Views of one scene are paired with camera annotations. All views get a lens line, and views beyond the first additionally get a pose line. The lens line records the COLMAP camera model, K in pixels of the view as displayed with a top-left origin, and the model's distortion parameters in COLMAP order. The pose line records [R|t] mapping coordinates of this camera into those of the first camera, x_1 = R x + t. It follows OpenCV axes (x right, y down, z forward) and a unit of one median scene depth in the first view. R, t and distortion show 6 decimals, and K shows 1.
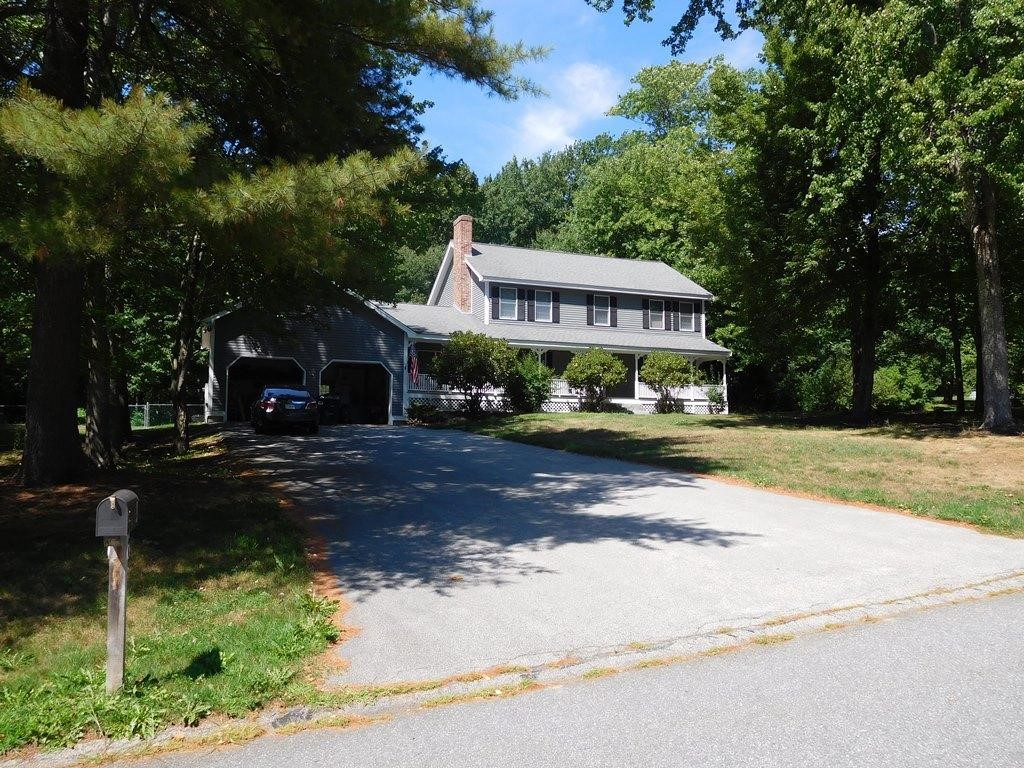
lens RADIAL K [[759.0, 0, 512.0], [0, 759.0, 384.0], [0, 0, 1]] dist [-0.028813, -0.000492]
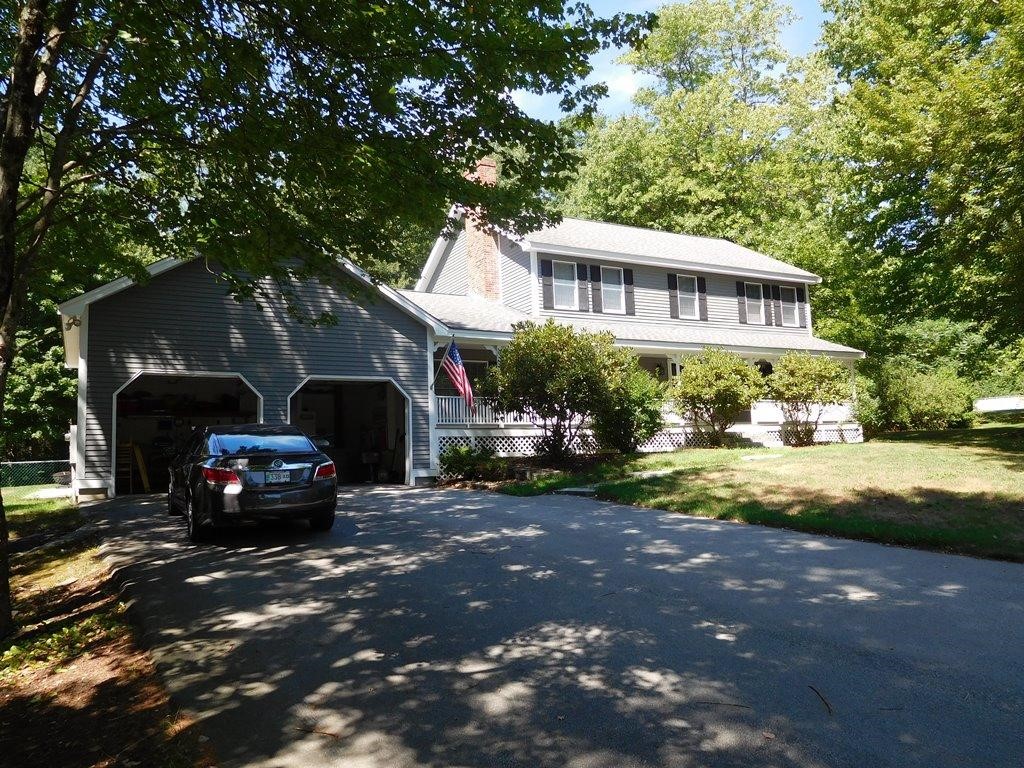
lens RADIAL K [[759.0, 0, 512.0], [0, 759.0, 384.0], [0, 0, 1]] dist [-0.028813, -0.000492]
pose [[0.990349, -0.031361, 0.134999, -0.139685], [0.035932, 0.998856, -0.031558, -0.002308], [-0.133855, 0.036104, 0.990343, 0.356760]]
